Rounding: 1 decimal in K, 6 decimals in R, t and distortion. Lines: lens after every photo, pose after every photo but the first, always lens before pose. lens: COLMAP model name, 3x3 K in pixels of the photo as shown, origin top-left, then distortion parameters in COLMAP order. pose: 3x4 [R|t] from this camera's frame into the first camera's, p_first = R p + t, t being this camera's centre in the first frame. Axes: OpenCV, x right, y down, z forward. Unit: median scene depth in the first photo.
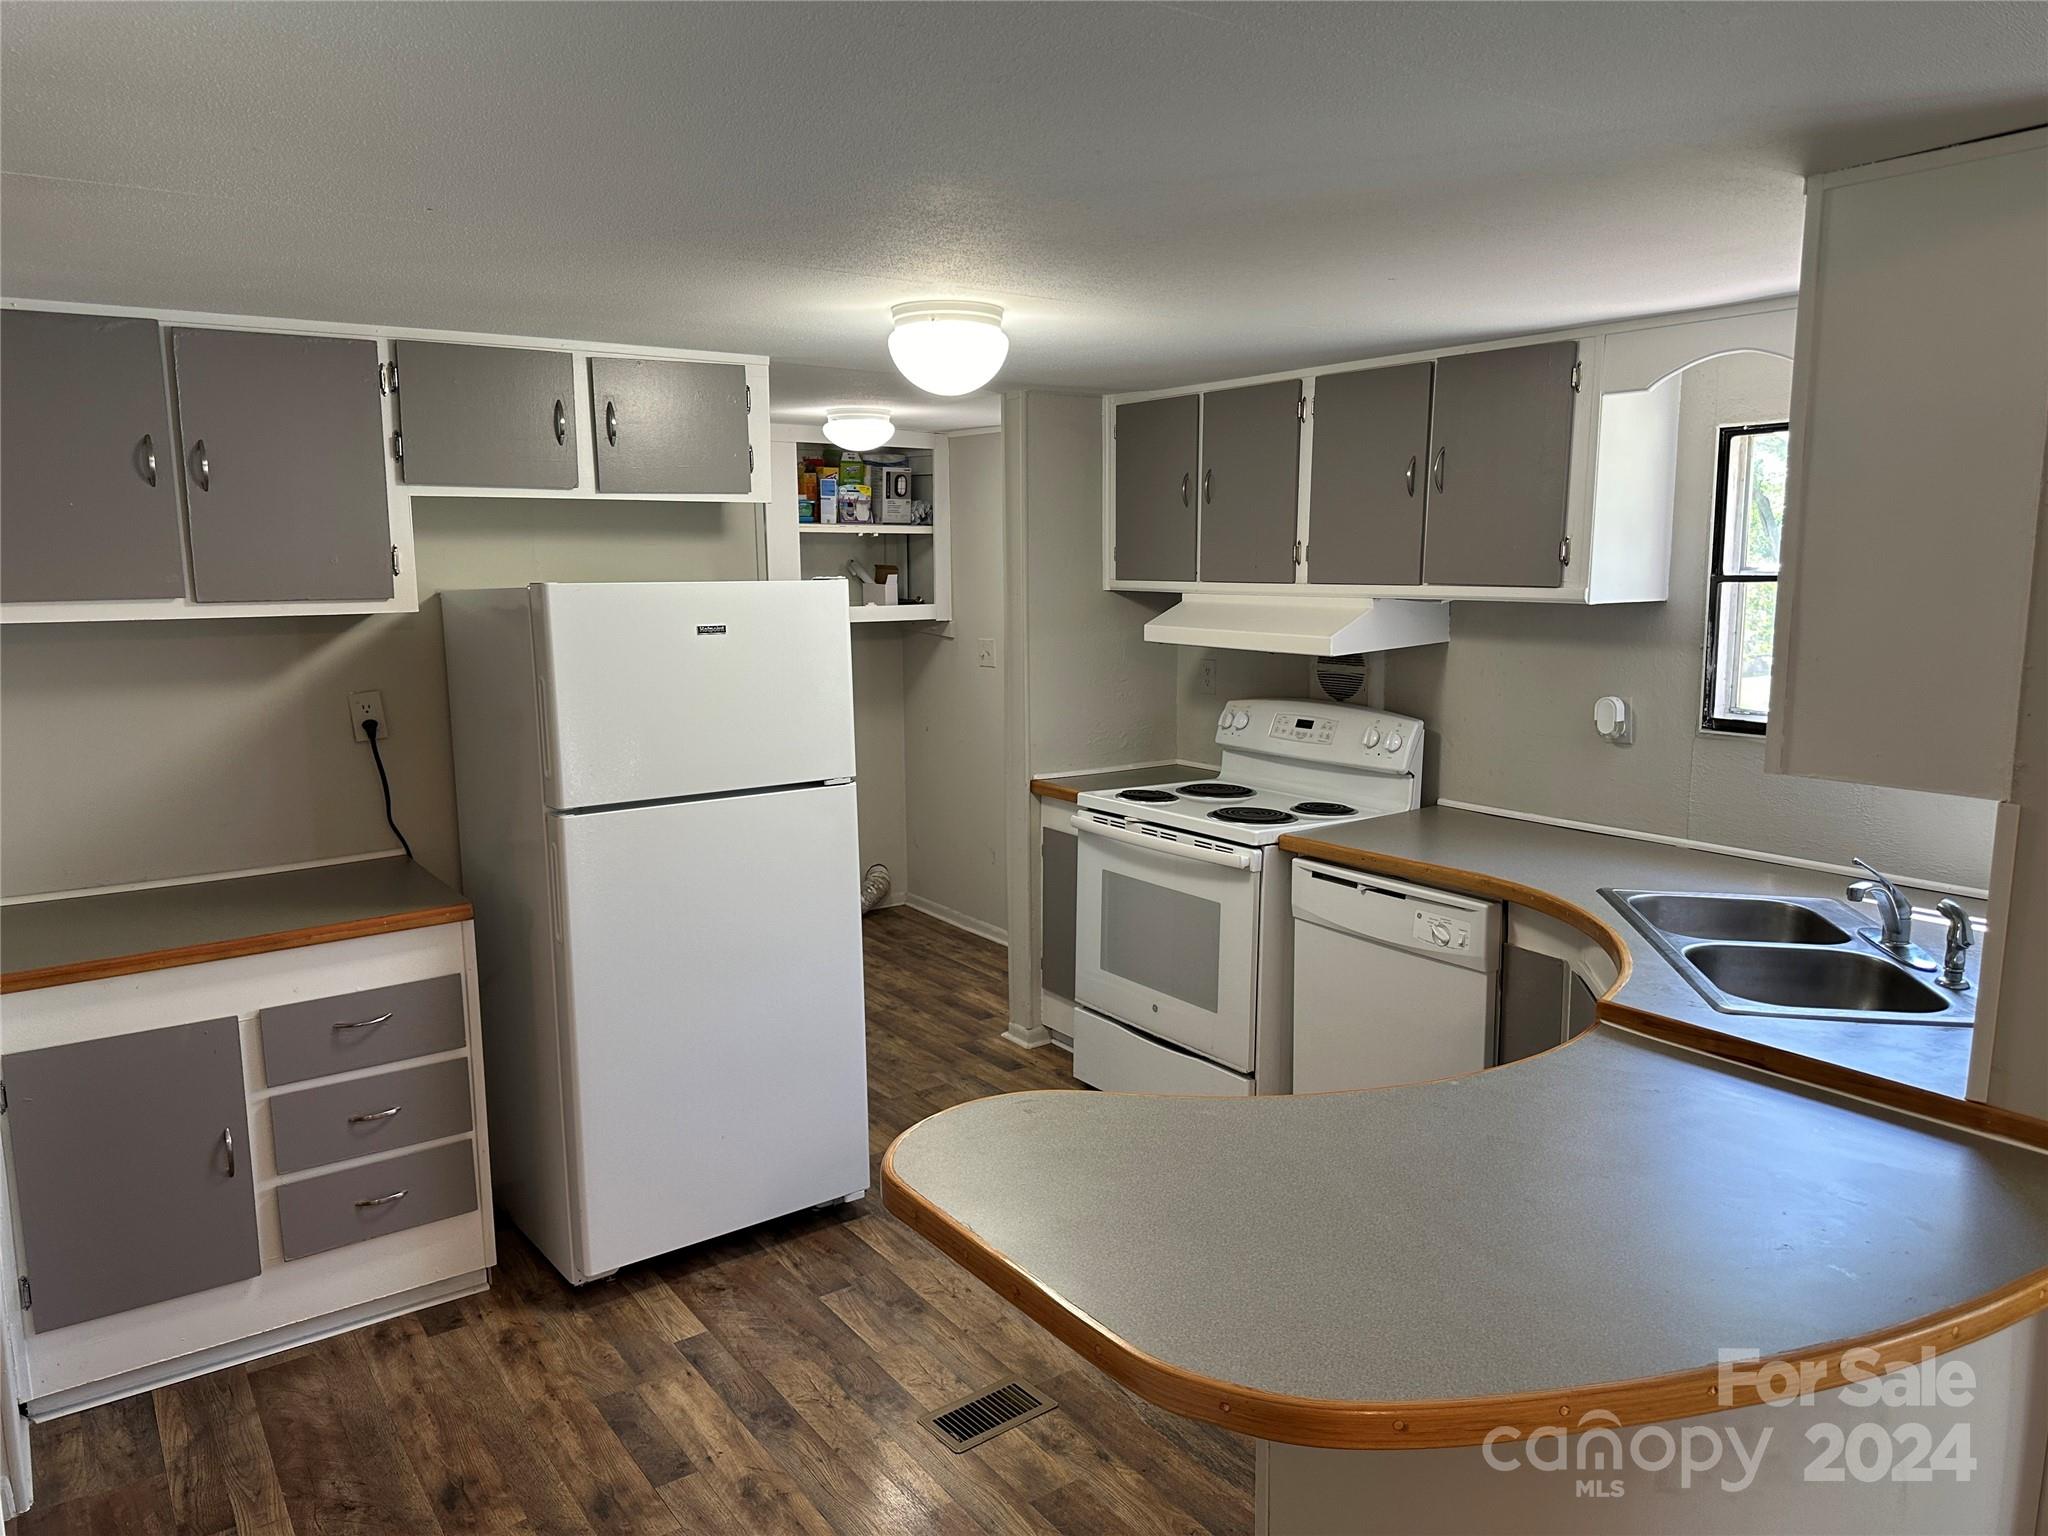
lens RADIAL K [[1417.3, 0, 1023.8], [0, 1417.3, 765.9], [0, 0, 1]] dist [0.054599, -0.005498]
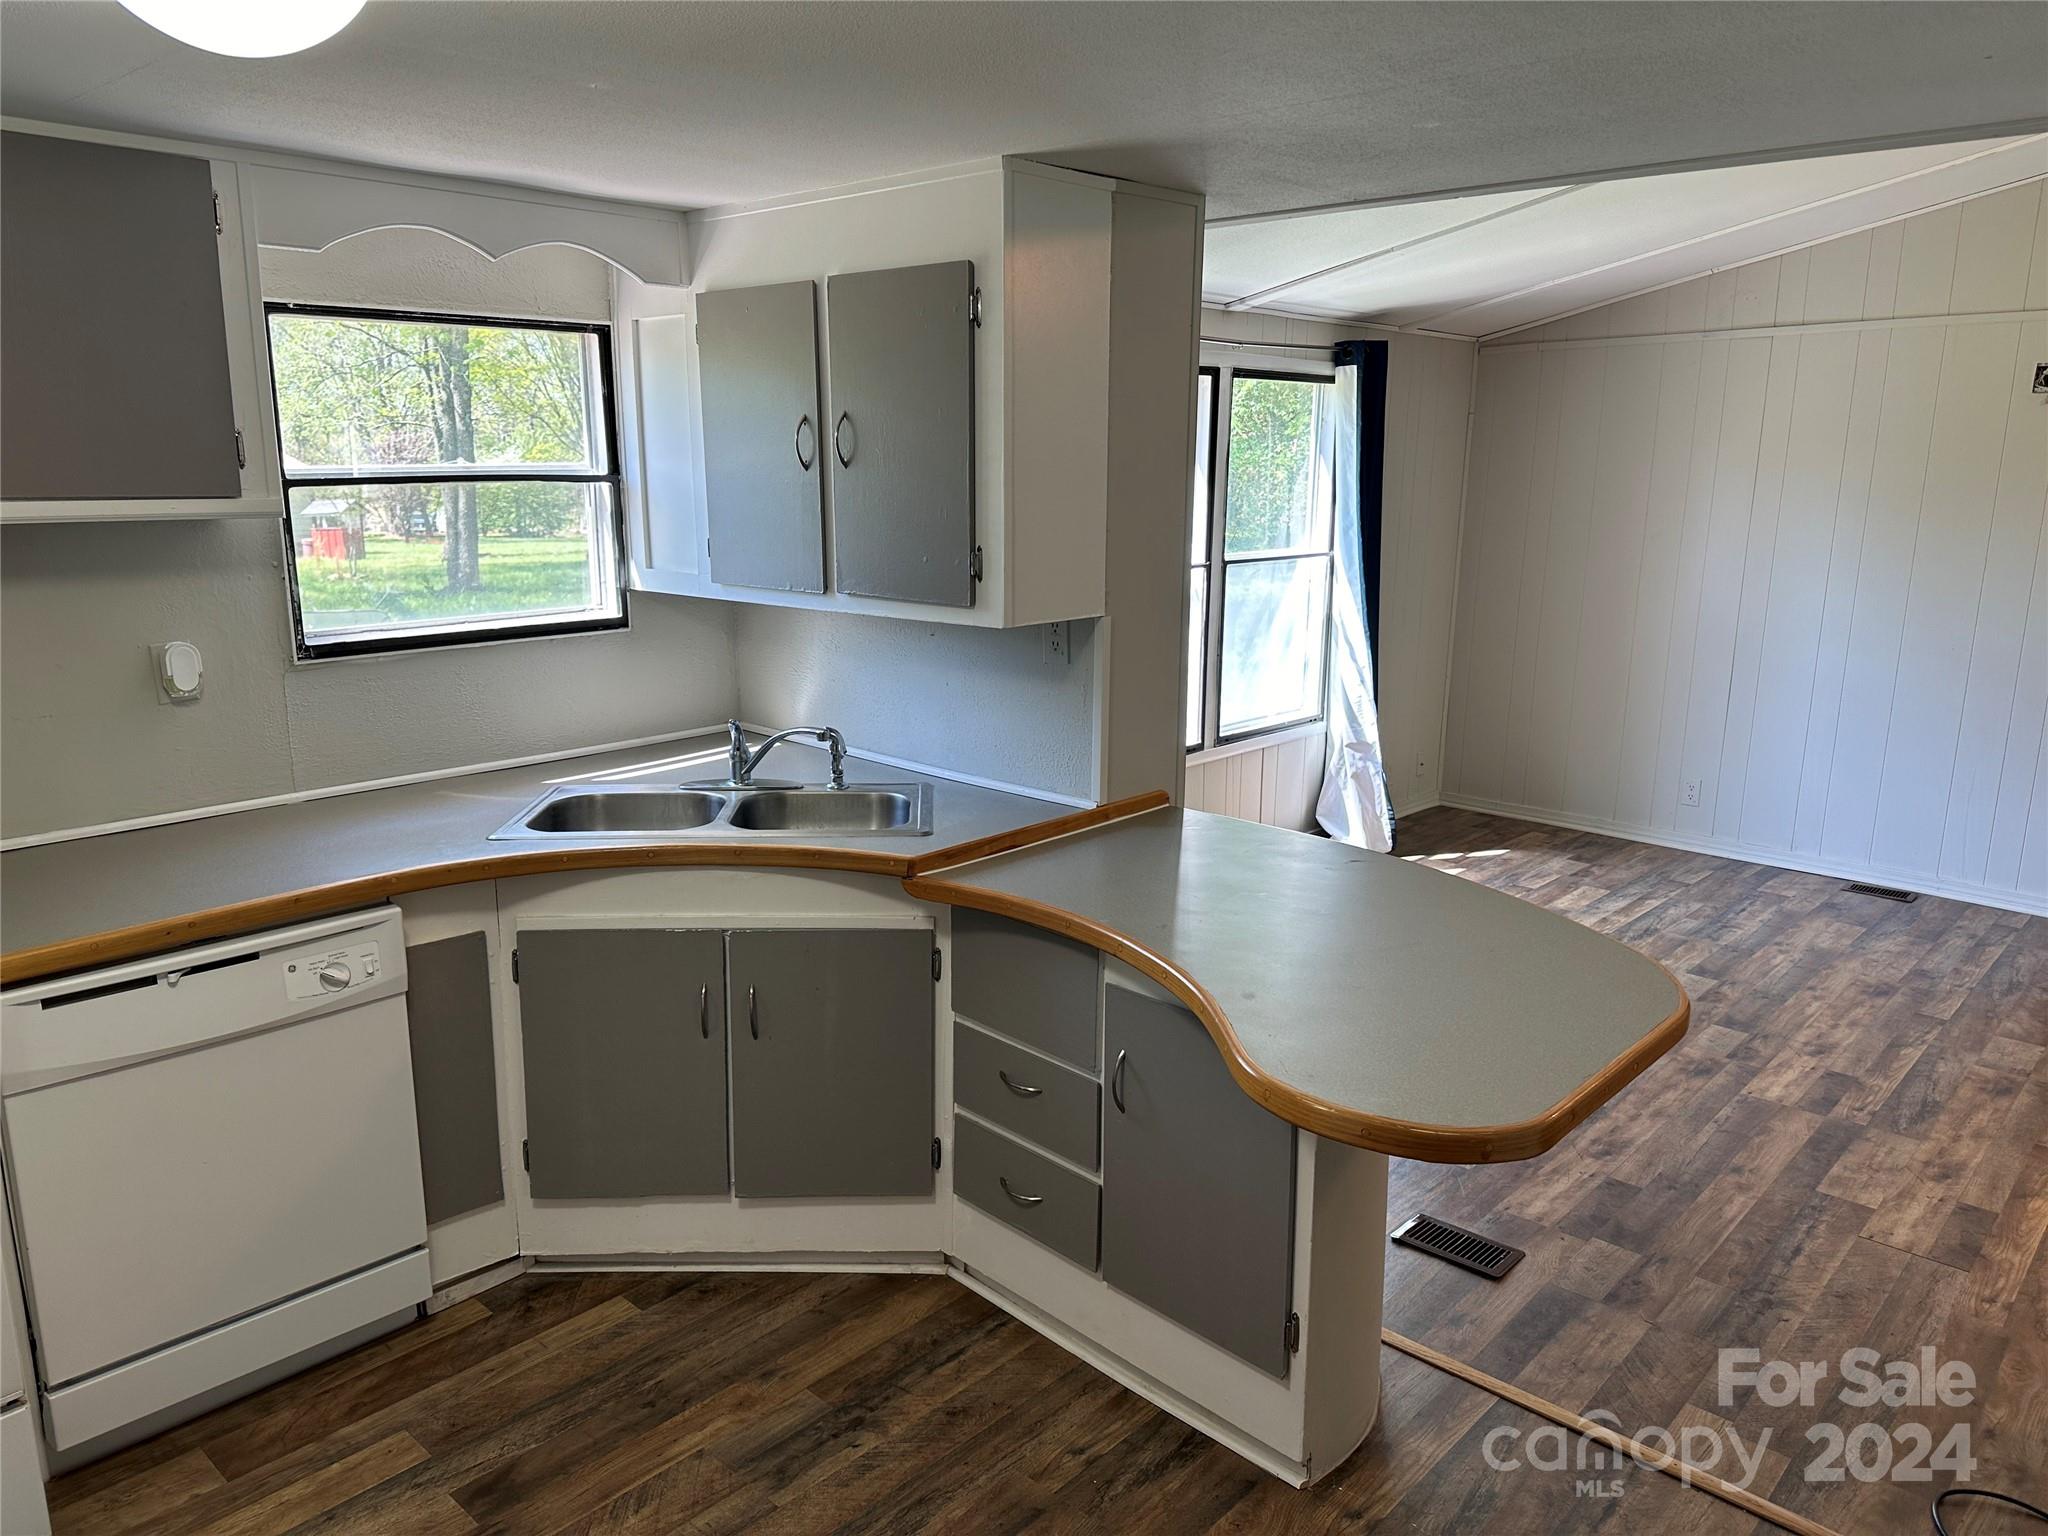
lens RADIAL K [[1417.3, 0, 1023.9], [0, 1417.3, 779.1], [0, 0, 1]] dist [0.054599, -0.005498]
pose [[-0.203771, -0.211197, 0.955967, -0.465236], [0.142802, 0.959600, 0.242439, -0.107902], [-0.968548, 0.185915, -0.165379, 0.757275]]
